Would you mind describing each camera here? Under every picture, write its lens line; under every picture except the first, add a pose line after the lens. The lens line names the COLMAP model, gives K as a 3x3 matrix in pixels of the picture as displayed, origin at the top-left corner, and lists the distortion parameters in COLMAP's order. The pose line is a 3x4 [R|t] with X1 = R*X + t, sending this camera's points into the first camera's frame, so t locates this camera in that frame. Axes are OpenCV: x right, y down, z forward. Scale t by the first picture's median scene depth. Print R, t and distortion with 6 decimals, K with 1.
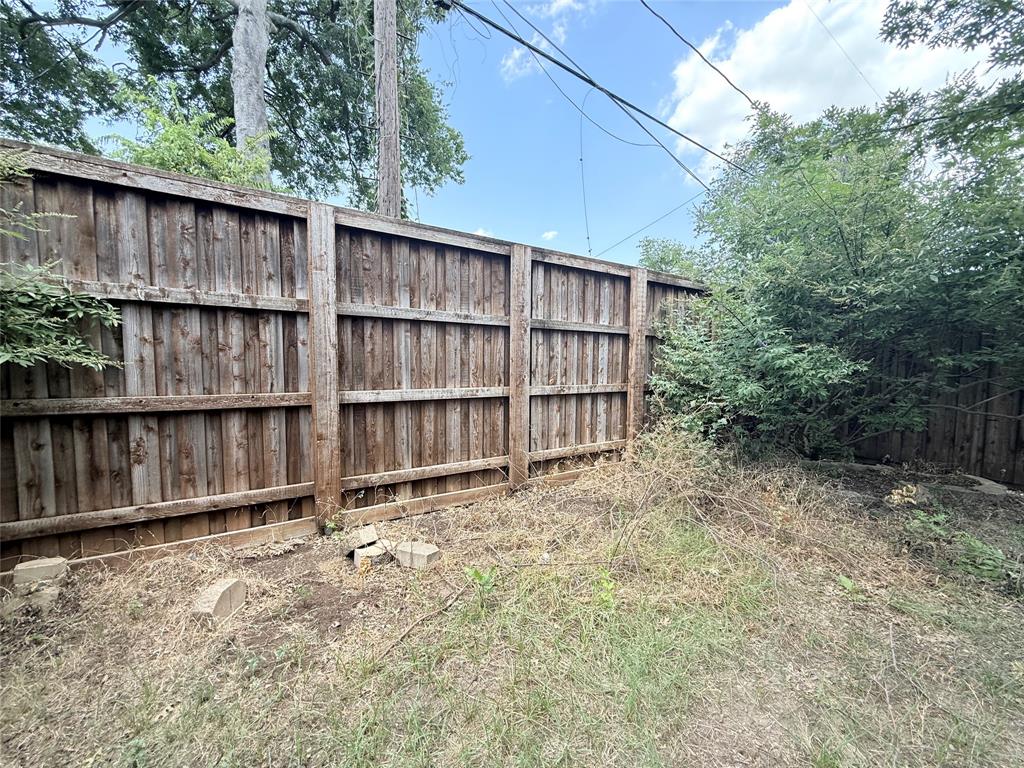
lens RADIAL K [[416.9, 0, 510.2], [0, 416.9, 386.3], [0, 0, 1]] dist [0.017646, 0.000115]
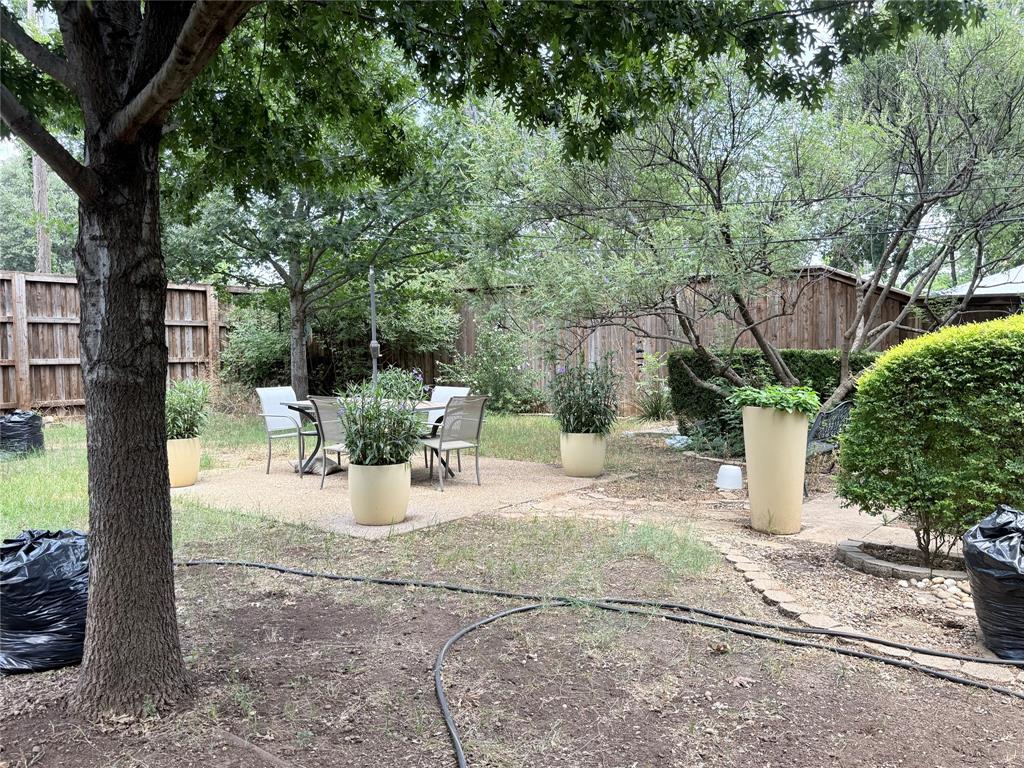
lens RADIAL K [[857.9, 0, 513.6], [0, 857.9, 385.5], [0, 0, 1]] dist [0.012135, 0.001388]
pose [[0.939915, -0.039671, 0.339095, 0.379953], [0.048184, 0.998699, -0.016719, 0.310940], [-0.337991, 0.032053, 0.940603, -3.593742]]
